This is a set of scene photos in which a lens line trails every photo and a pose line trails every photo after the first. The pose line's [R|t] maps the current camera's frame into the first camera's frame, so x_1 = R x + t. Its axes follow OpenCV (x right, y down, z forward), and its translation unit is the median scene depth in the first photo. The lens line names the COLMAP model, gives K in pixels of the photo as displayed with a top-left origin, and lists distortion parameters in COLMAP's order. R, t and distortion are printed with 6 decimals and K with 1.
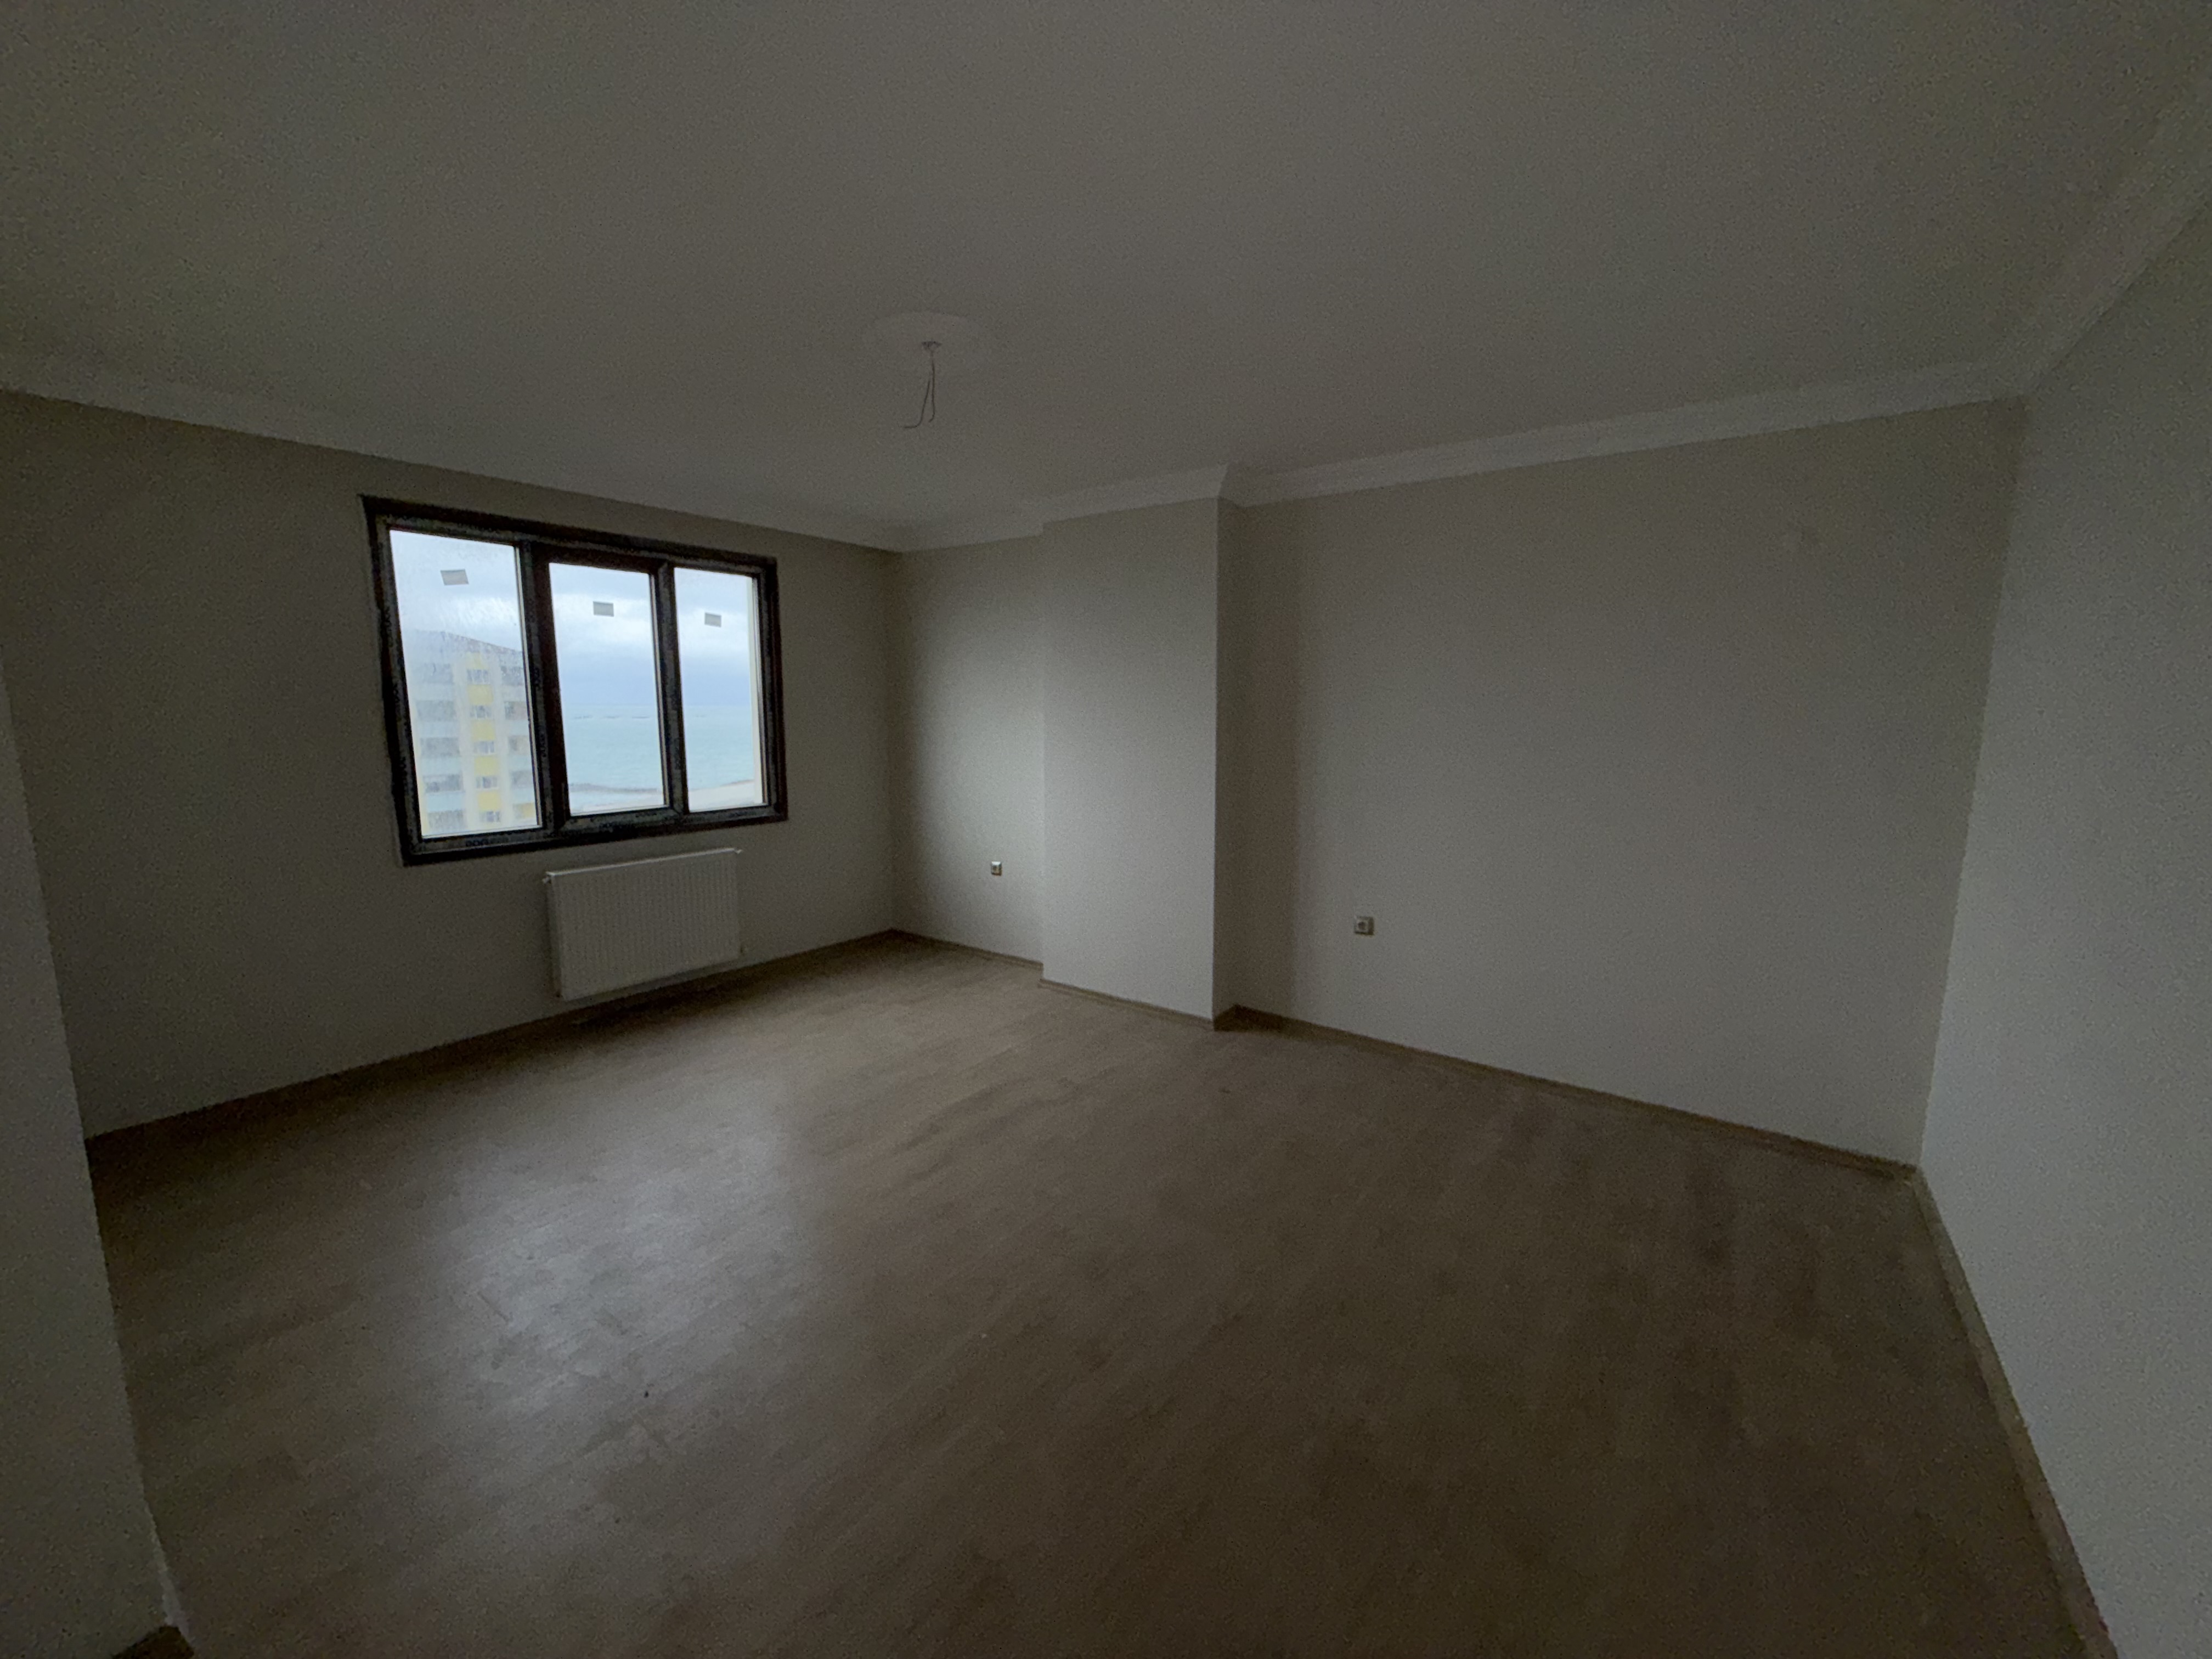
lens RADIAL K [[878.1, 0, 1086.7], [0, 878.1, 828.2], [0, 0, 1]] dist [0.004092, -0.001049]
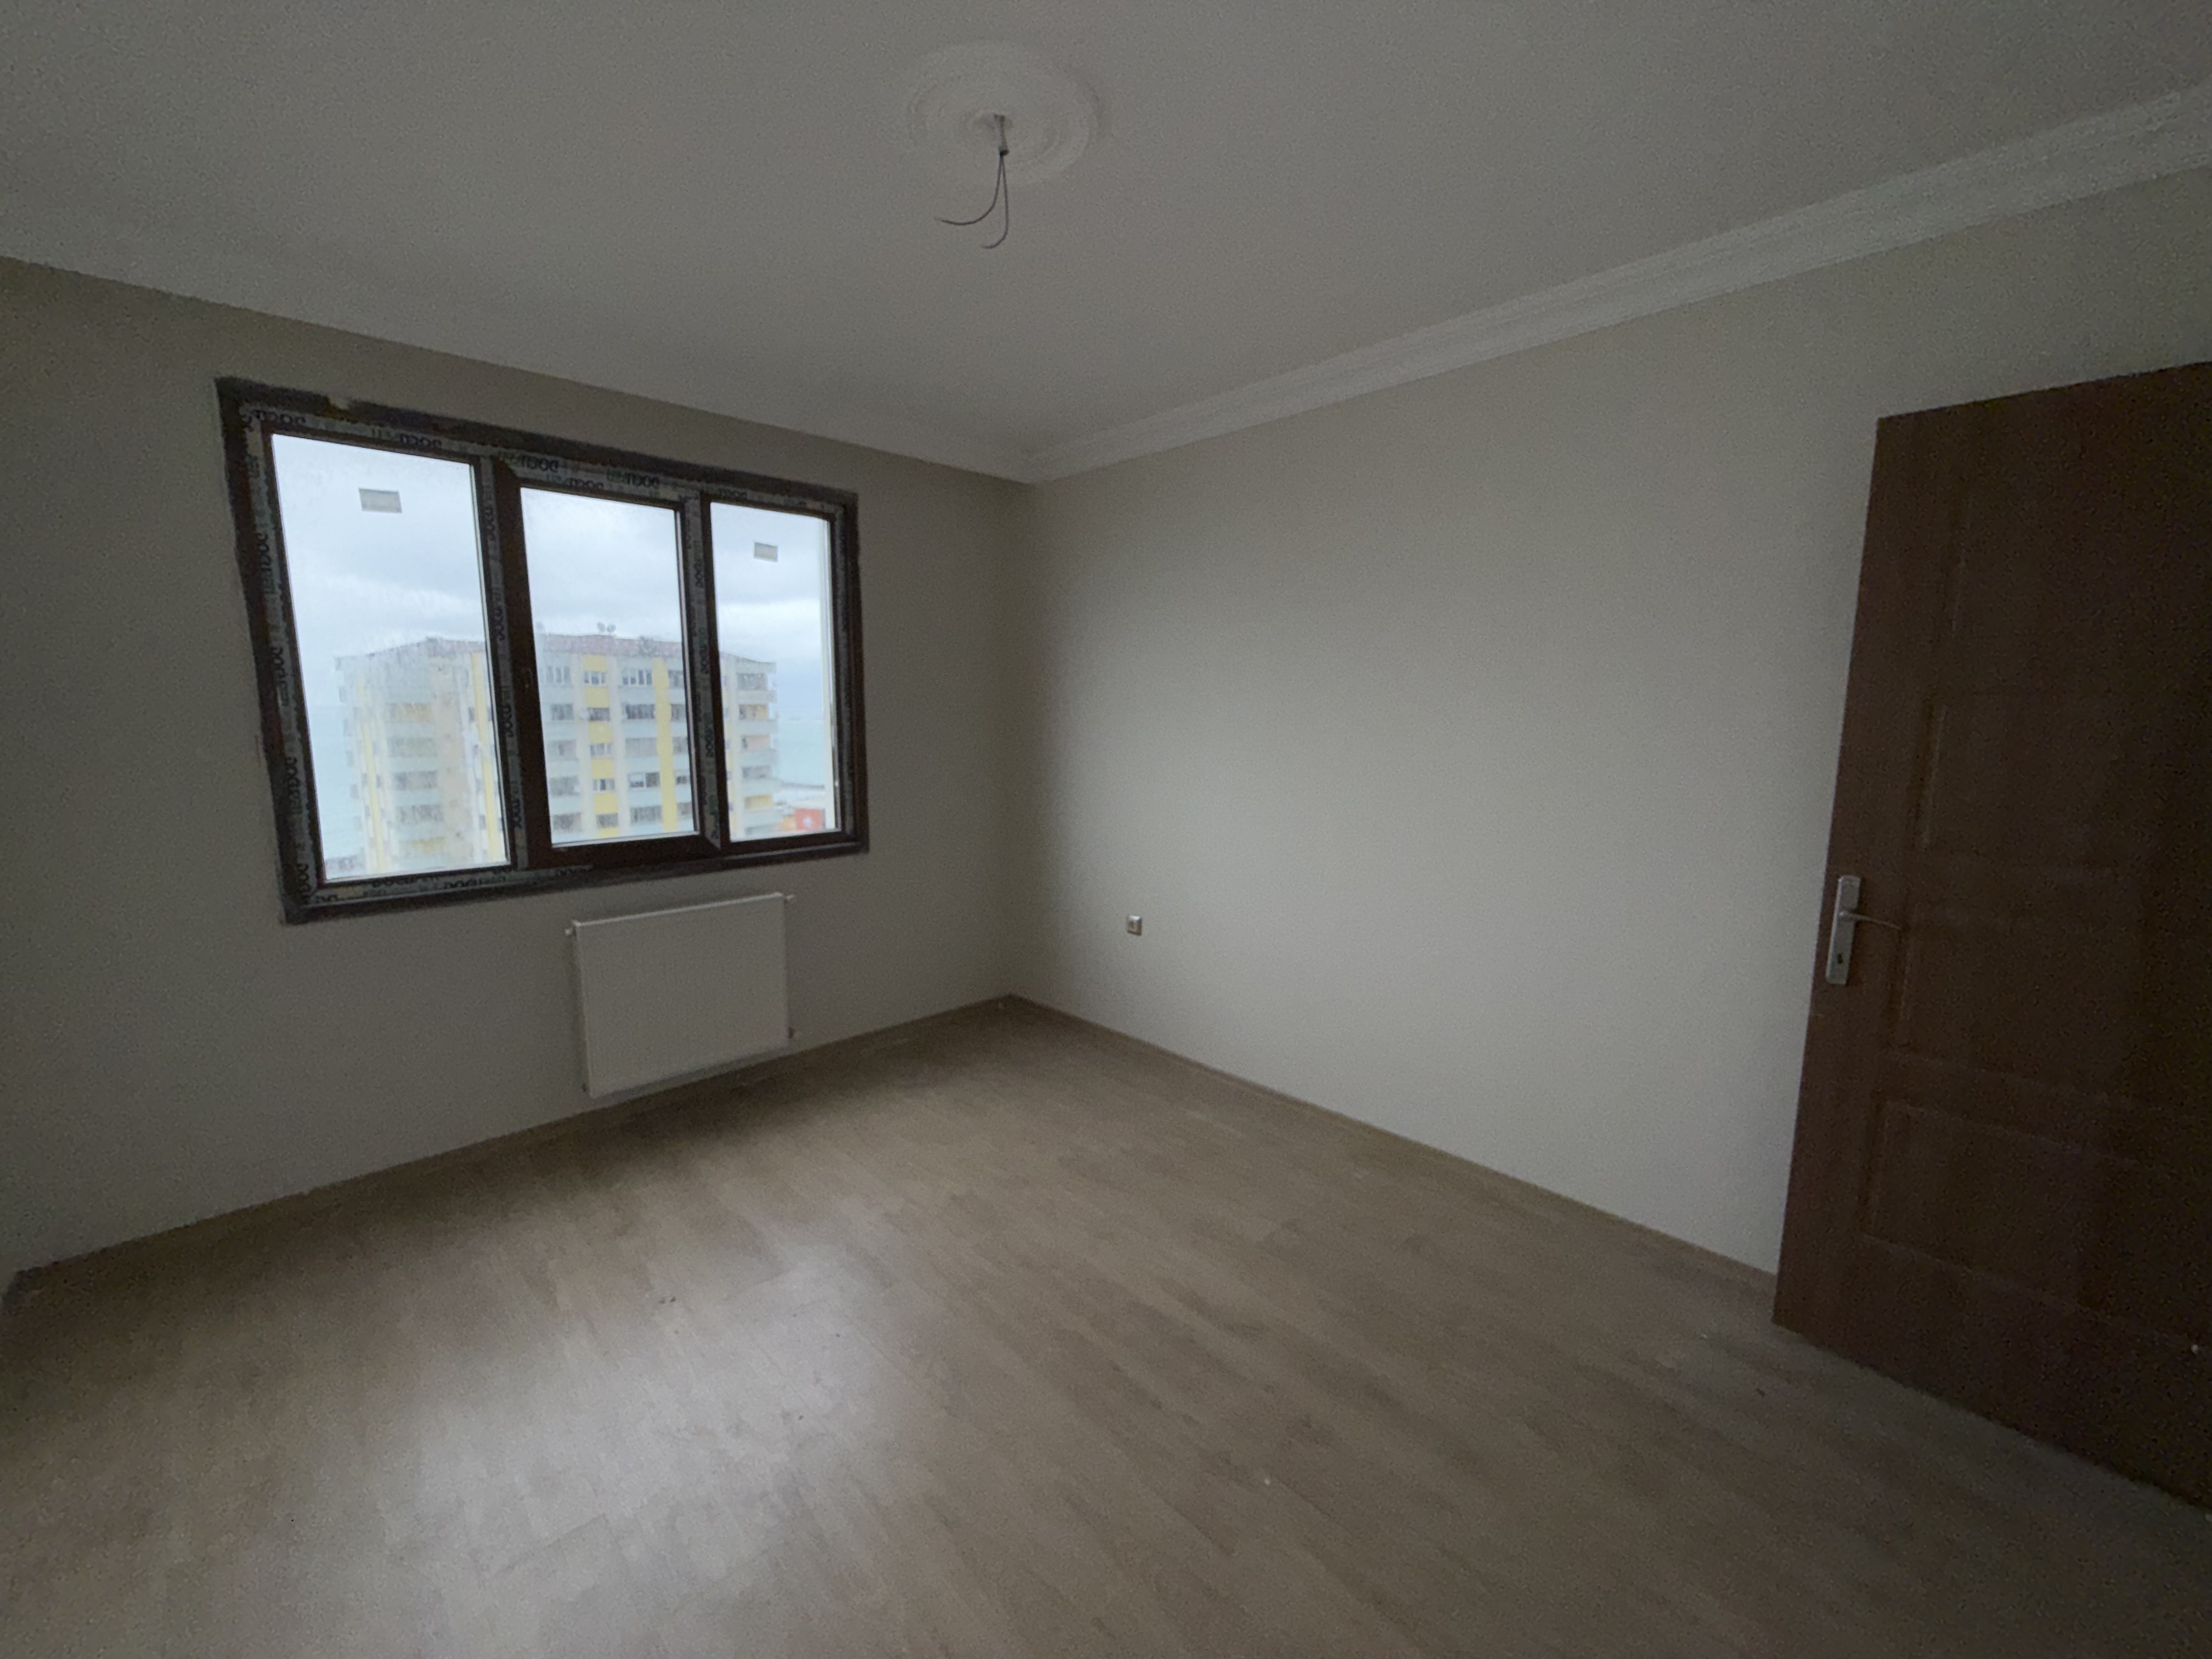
lens RADIAL K [[878.1, 0, 1103.1], [0, 878.1, 825.0], [0, 0, 1]] dist [0.004092, -0.001049]
pose [[0.984880, 0.008767, -0.173017, -0.026828], [-0.011748, 0.999800, -0.016209, -0.025022], [0.172840, 0.017996, 0.984785, 0.361310]]
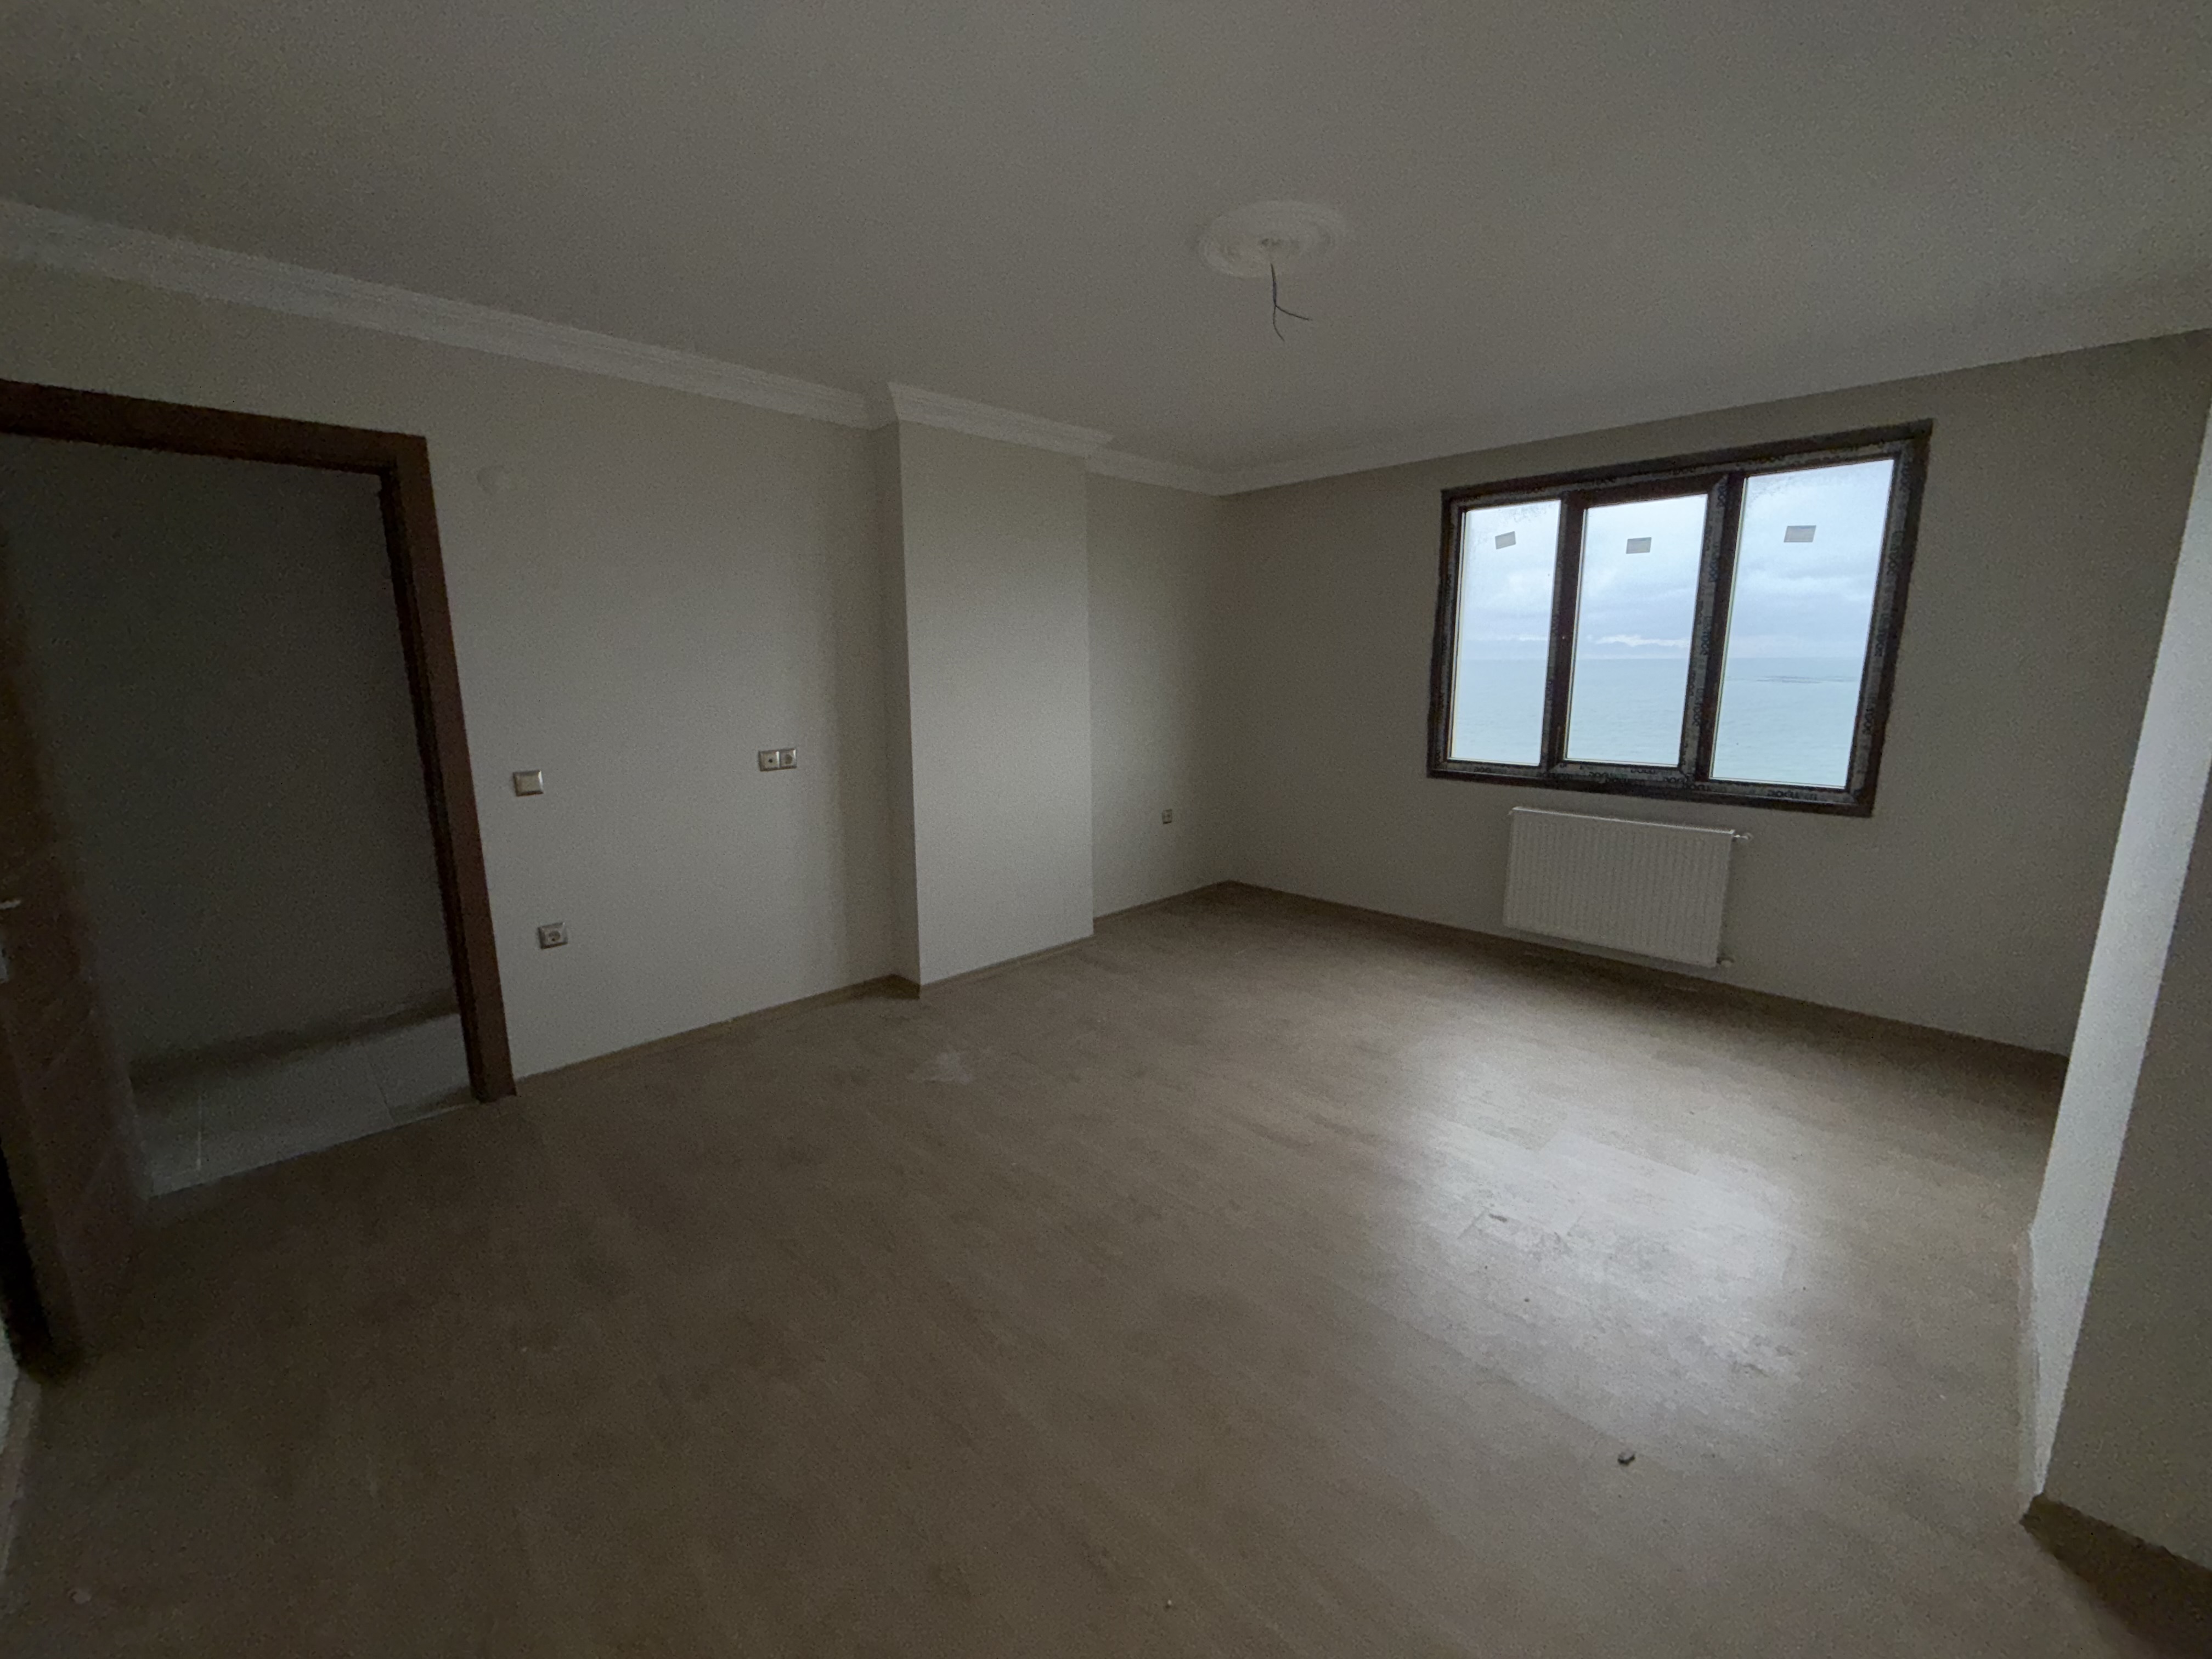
lens RADIAL K [[878.1, 0, 1099.0], [0, 878.1, 814.0], [0, 0, 1]] dist [0.004092, -0.001049]
pose [[-0.148494, 0.168425, -0.974465, 0.475679], [-0.131894, 0.973214, 0.188307, -0.069913], [0.980078, 0.156488, -0.122302, 0.578050]]
